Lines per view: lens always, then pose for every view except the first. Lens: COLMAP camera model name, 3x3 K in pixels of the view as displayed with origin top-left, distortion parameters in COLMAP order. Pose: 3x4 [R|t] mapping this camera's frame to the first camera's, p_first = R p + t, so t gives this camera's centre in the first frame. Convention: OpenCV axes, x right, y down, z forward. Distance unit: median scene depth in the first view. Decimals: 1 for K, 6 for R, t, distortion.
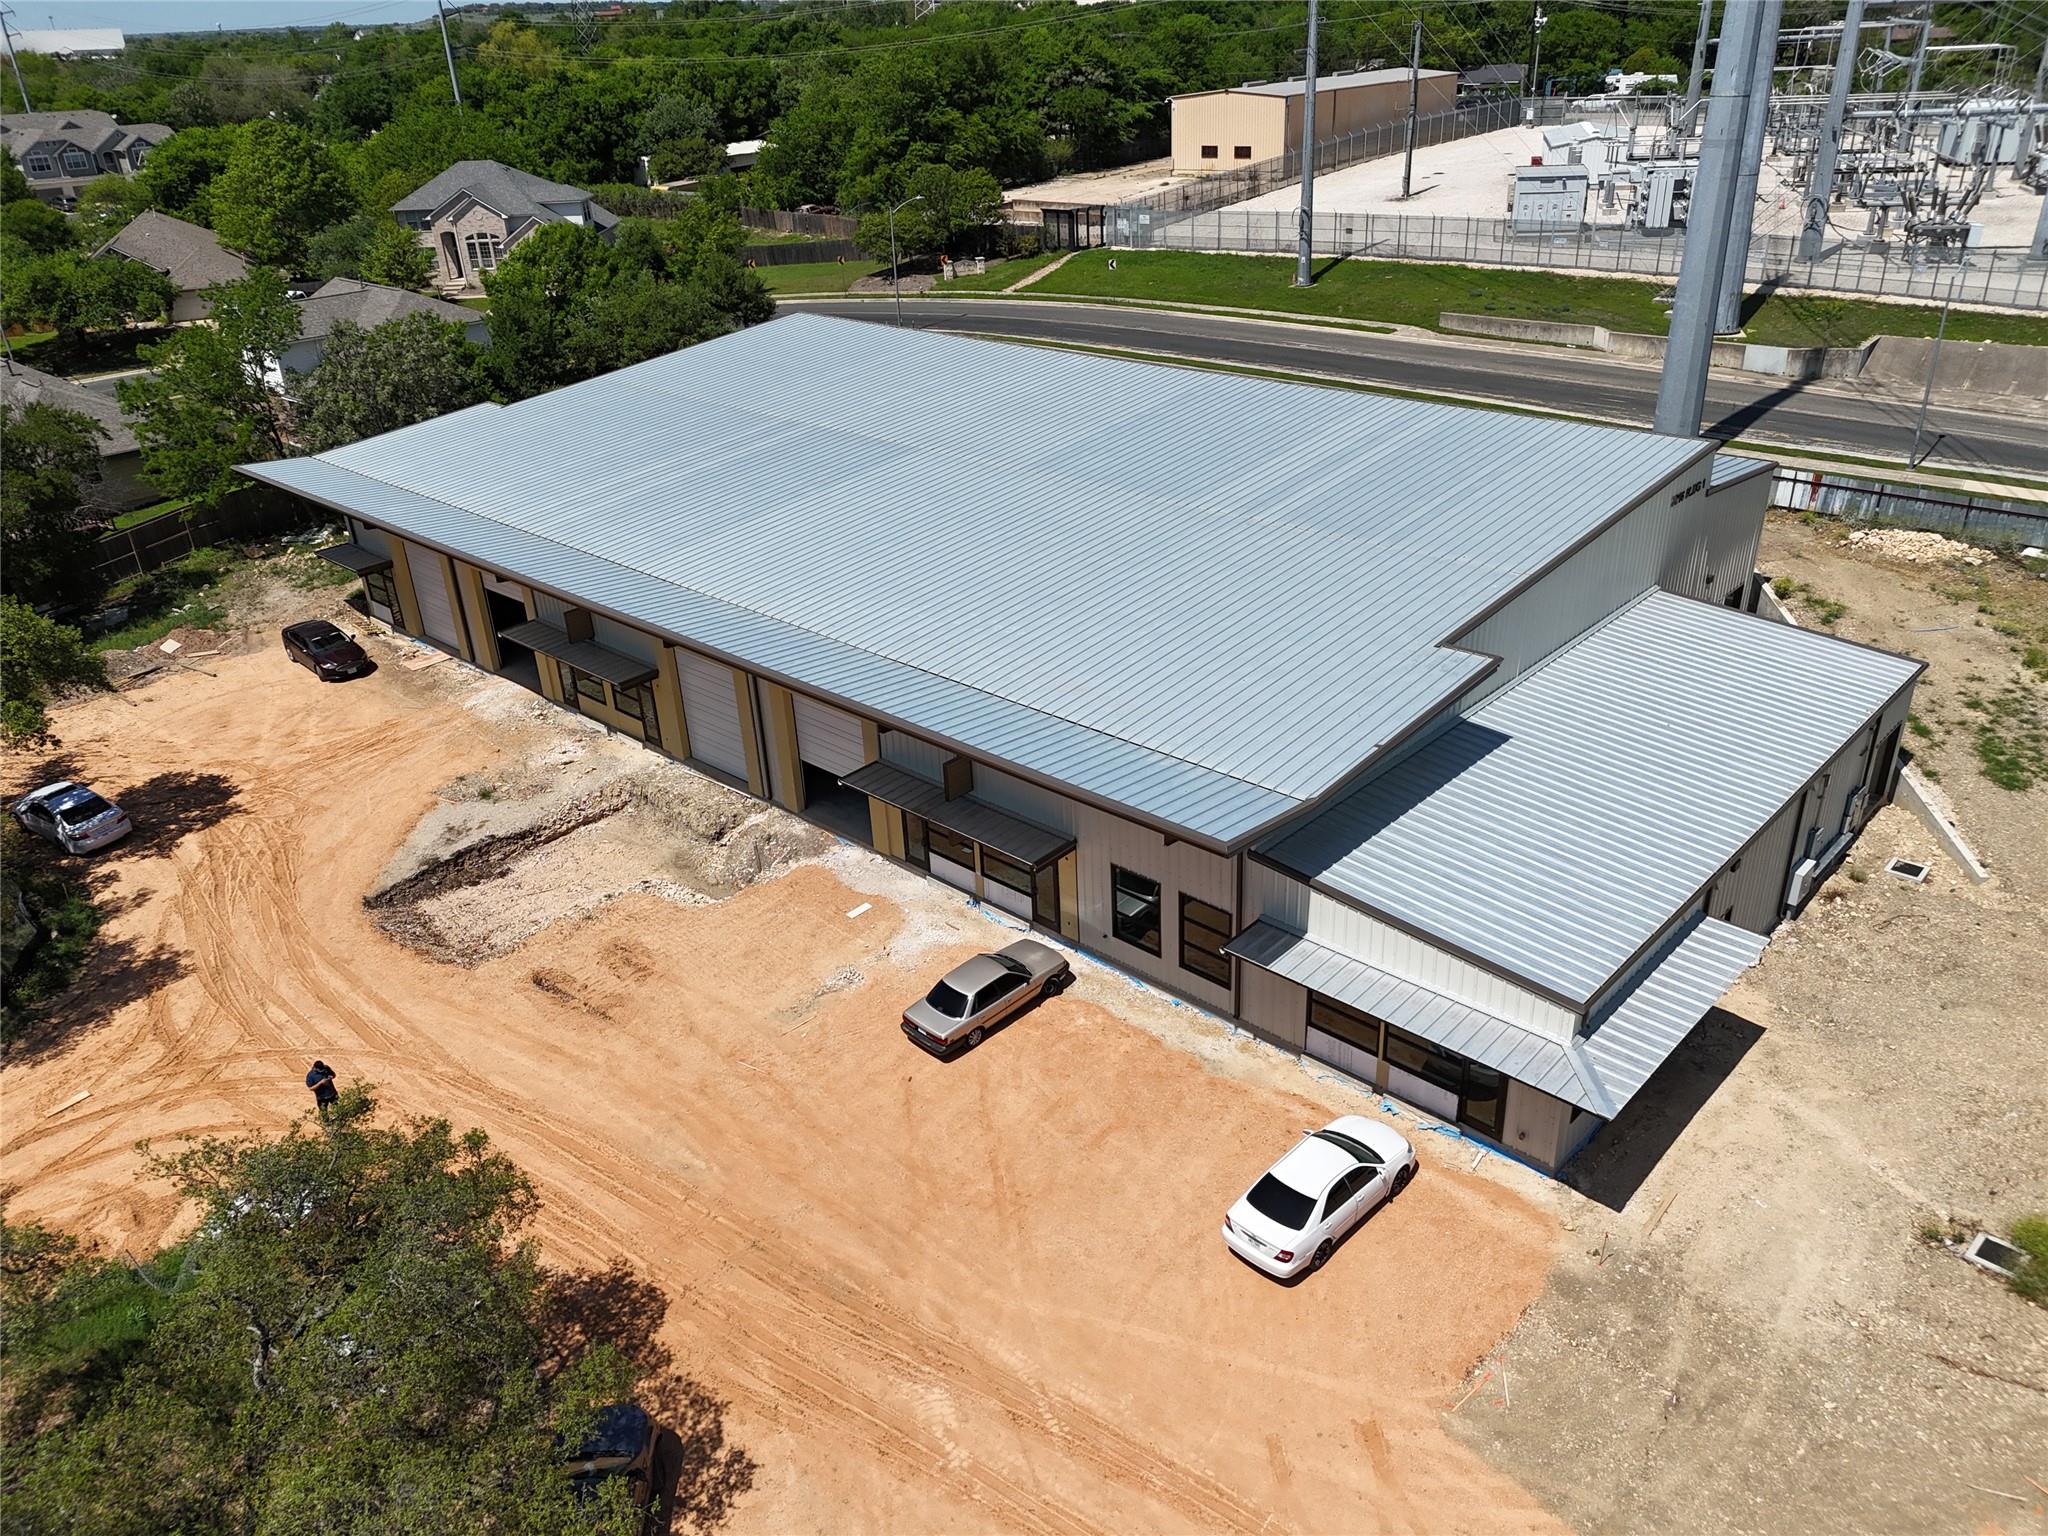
lens RADIAL K [[1508.4, 0, 1028.5], [0, 1508.4, 758.8], [0, 0, 1]] dist [0.062879, -0.052245]
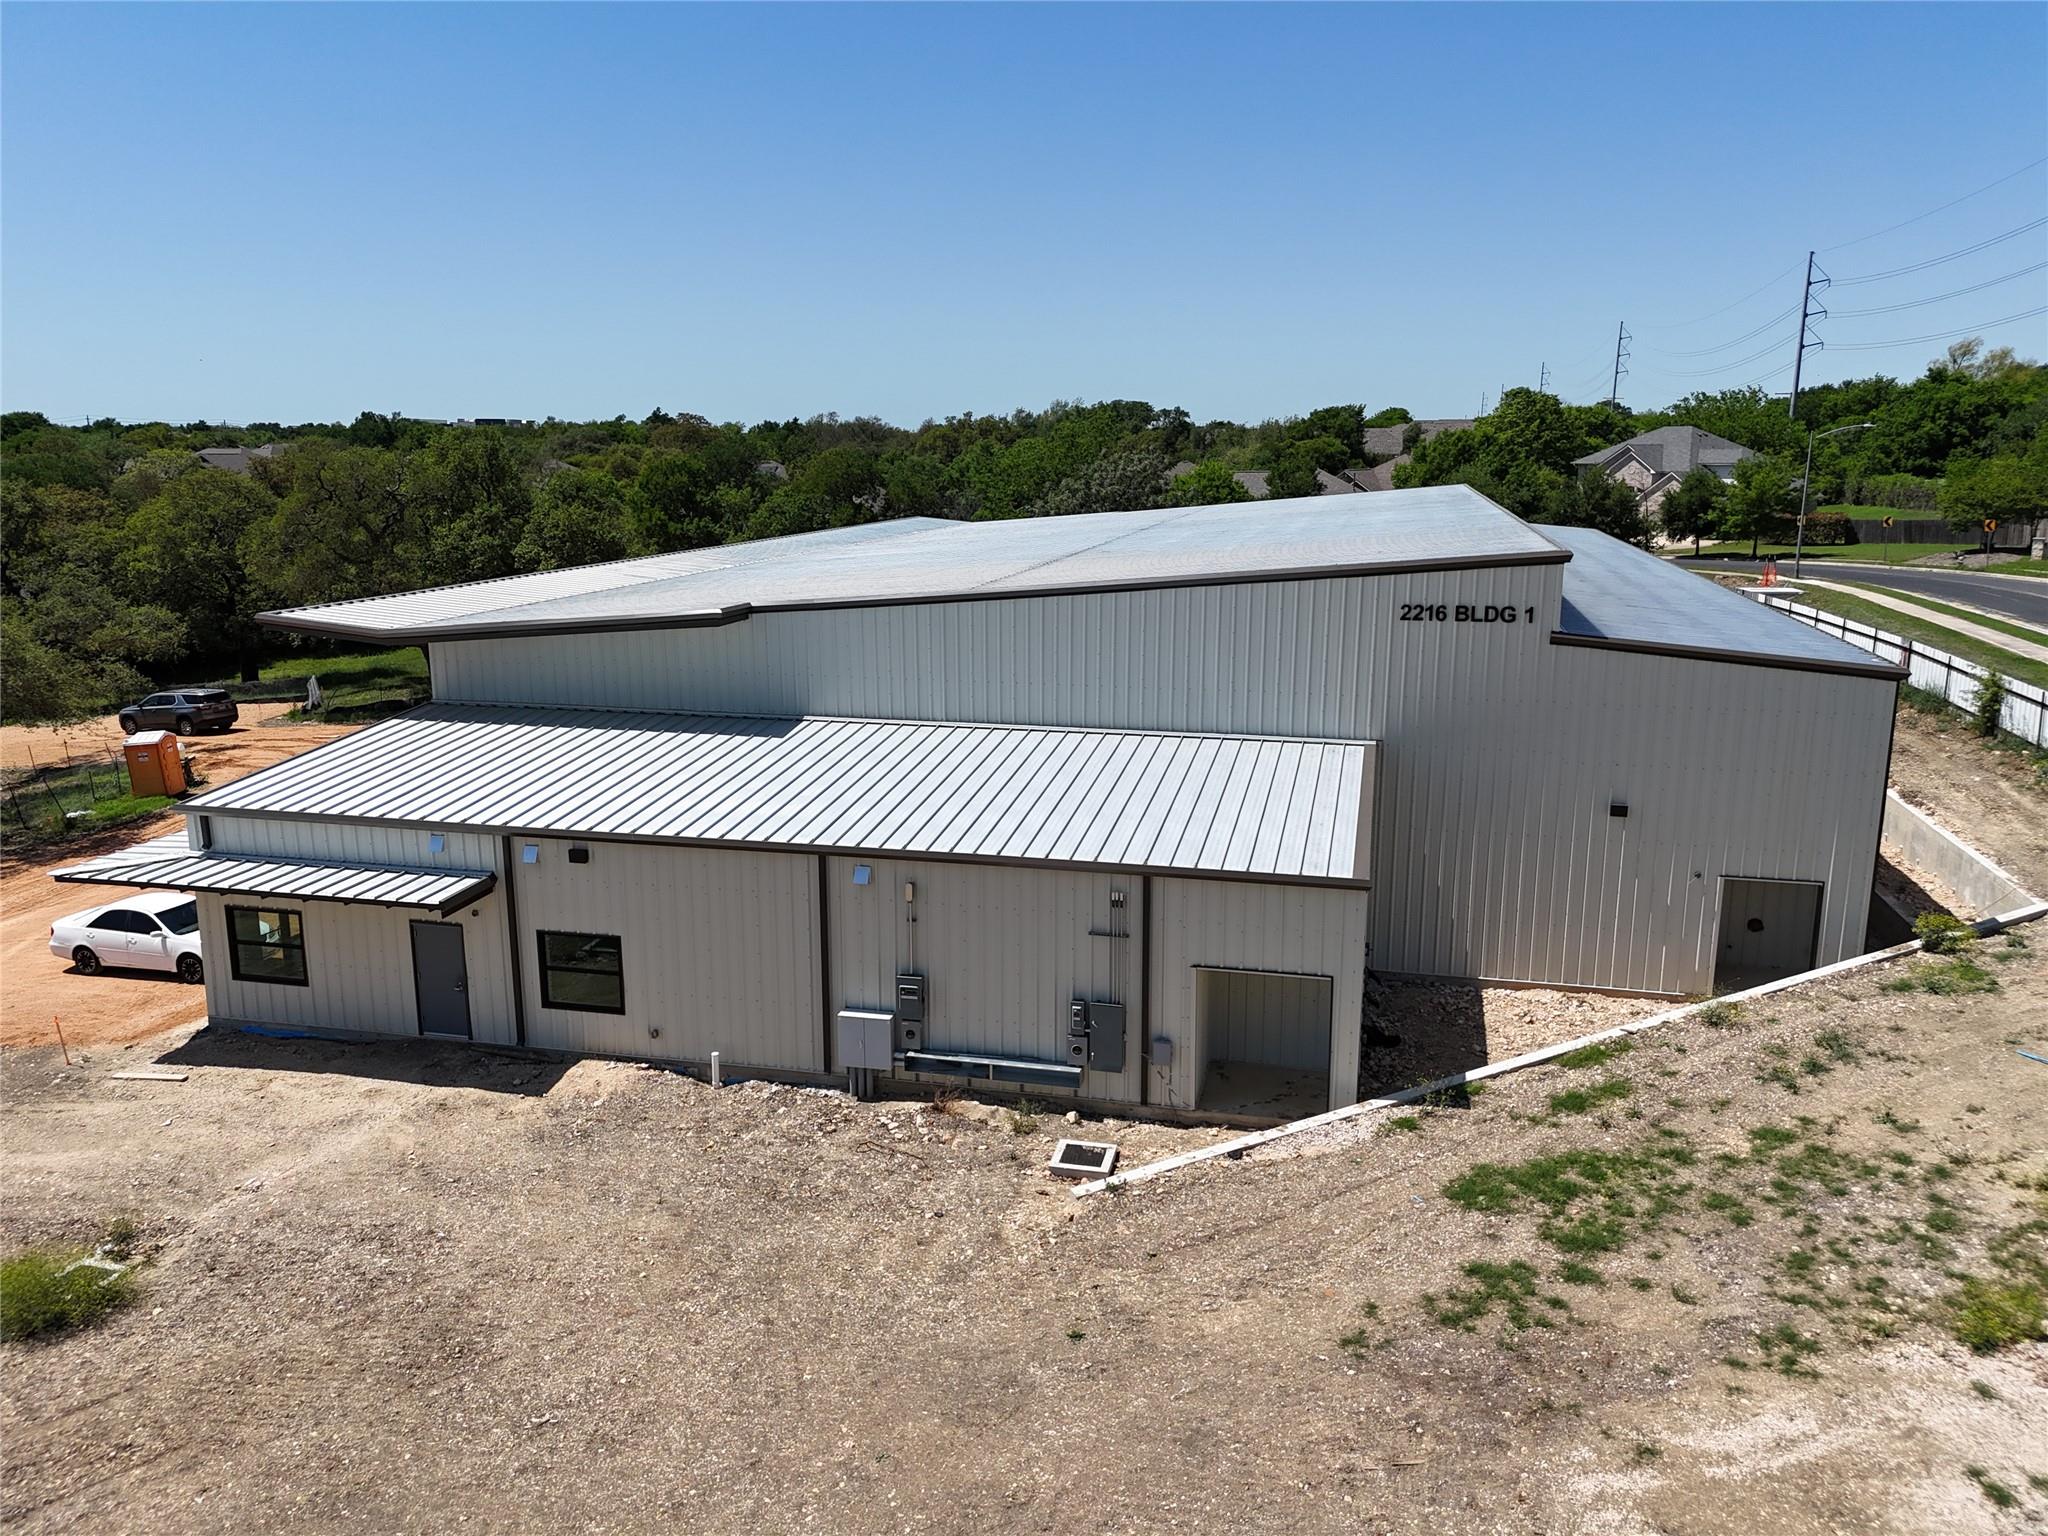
lens RADIAL K [[1501.0, 0, 1029.9], [0, 1501.0, 775.5], [0, 0, 1]] dist [0.070498, -0.064287]
pose [[0.495133, 0.230763, -0.837611, 0.867749], [-0.406448, 0.913602, 0.011436, -0.048603], [0.767882, 0.334783, 0.546147, 0.545974]]
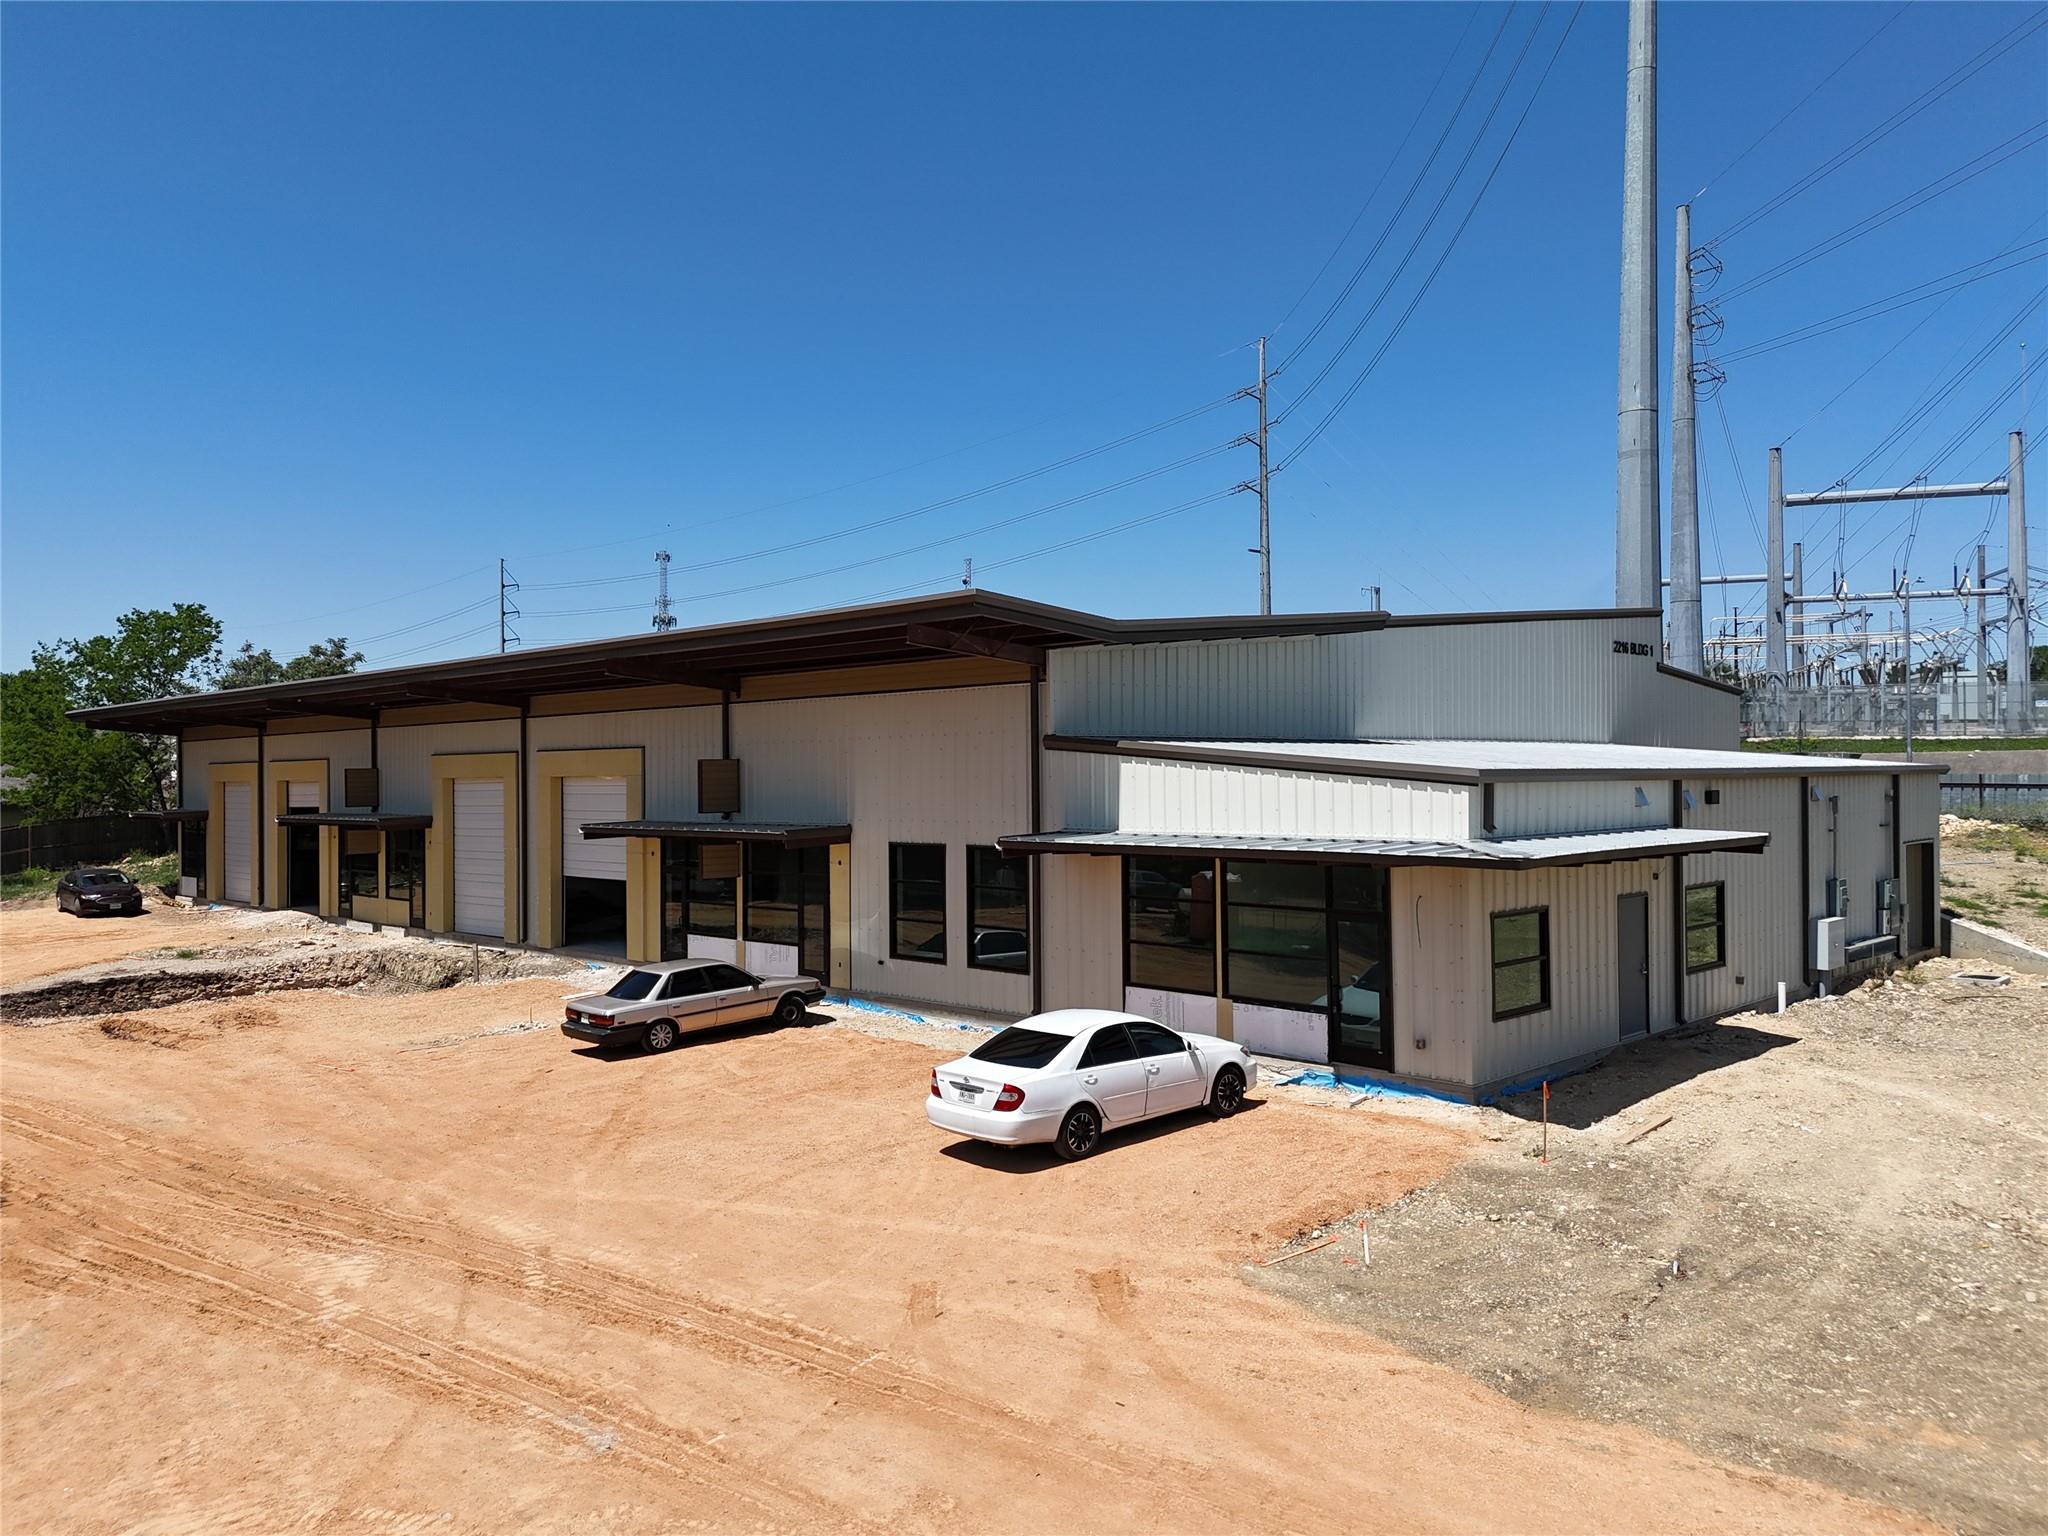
lens RADIAL K [[1508.4, 0, 1028.5], [0, 1508.4, 758.8], [0, 0, 1]] dist [0.062879, -0.052245]
pose [[0.998951, 0.032871, -0.031873, 0.115570], [-0.043756, 0.890372, -0.453127, 0.290083], [0.013484, 0.454046, 0.890876, 0.244856]]
